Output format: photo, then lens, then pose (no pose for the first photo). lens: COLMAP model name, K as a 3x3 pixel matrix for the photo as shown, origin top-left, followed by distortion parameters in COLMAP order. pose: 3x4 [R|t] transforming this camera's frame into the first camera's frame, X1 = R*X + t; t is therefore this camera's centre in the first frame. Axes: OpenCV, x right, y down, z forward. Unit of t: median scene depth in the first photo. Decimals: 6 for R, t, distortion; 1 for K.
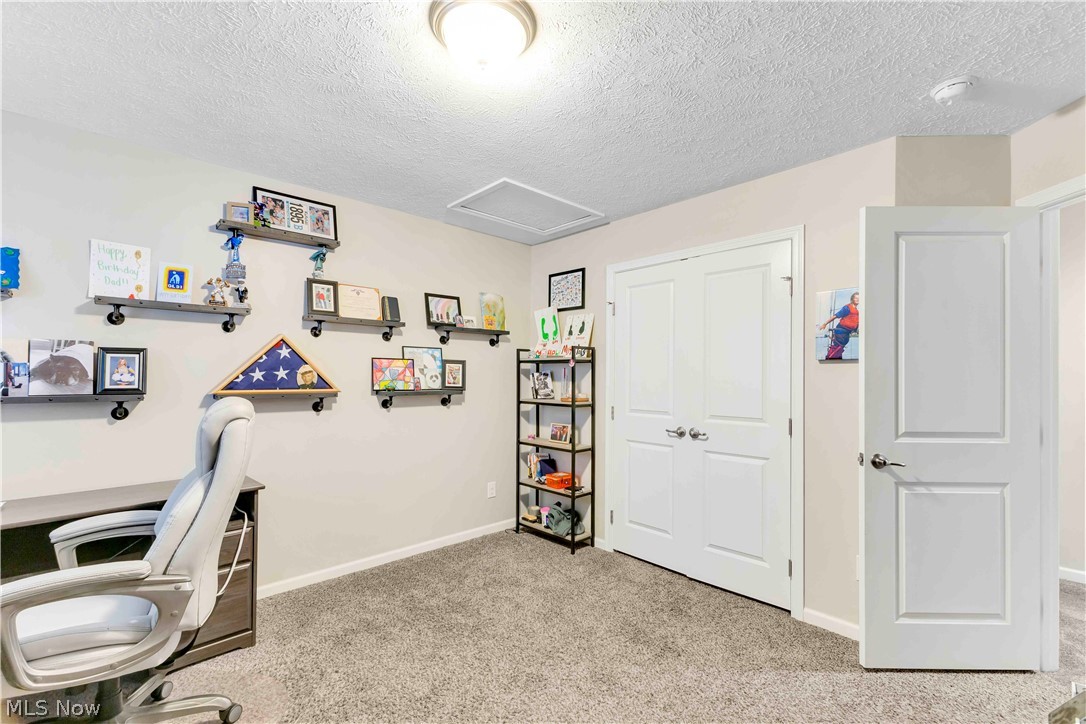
lens RADIAL K [[480.4, 0, 535.6], [0, 480.4, 371.3], [0, 0, 1]] dist [0.019573, -0.003352]
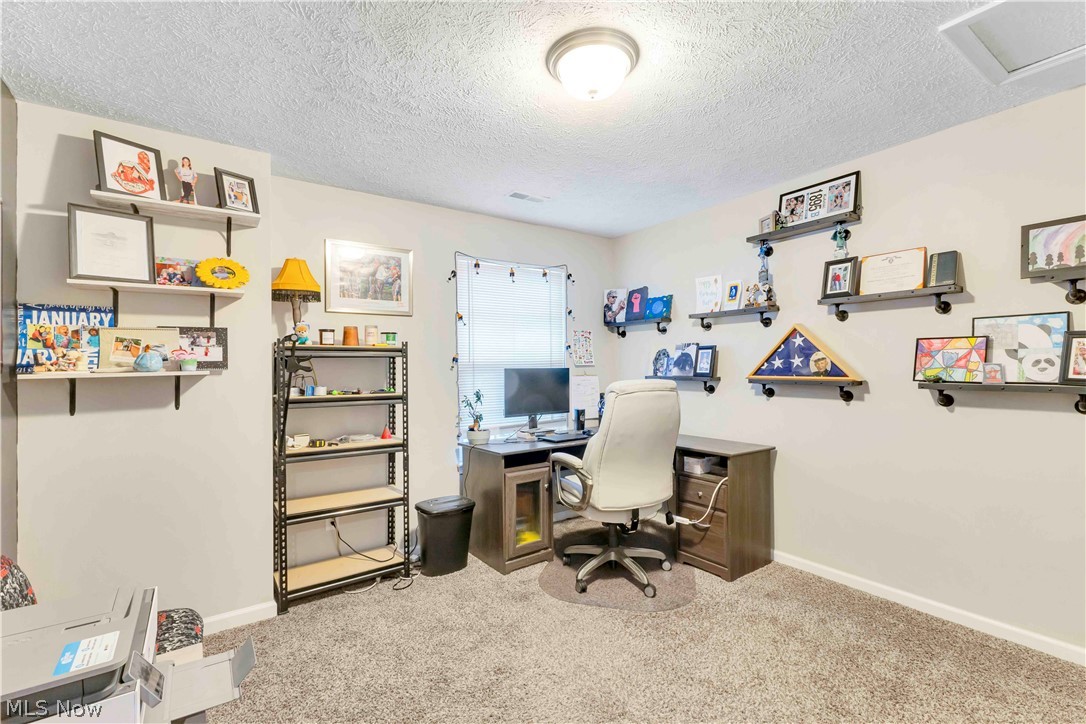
lens RADIAL K [[480.4, 0, 535.5], [0, 480.4, 360.4], [0, 0, 1]] dist [0.019573, -0.003352]
pose [[-0.142973, -0.016158, -0.989595, 0.569858], [0.015101, 0.999715, -0.018505, 0.013220], [0.989611, -0.017590, -0.142689, 0.558120]]
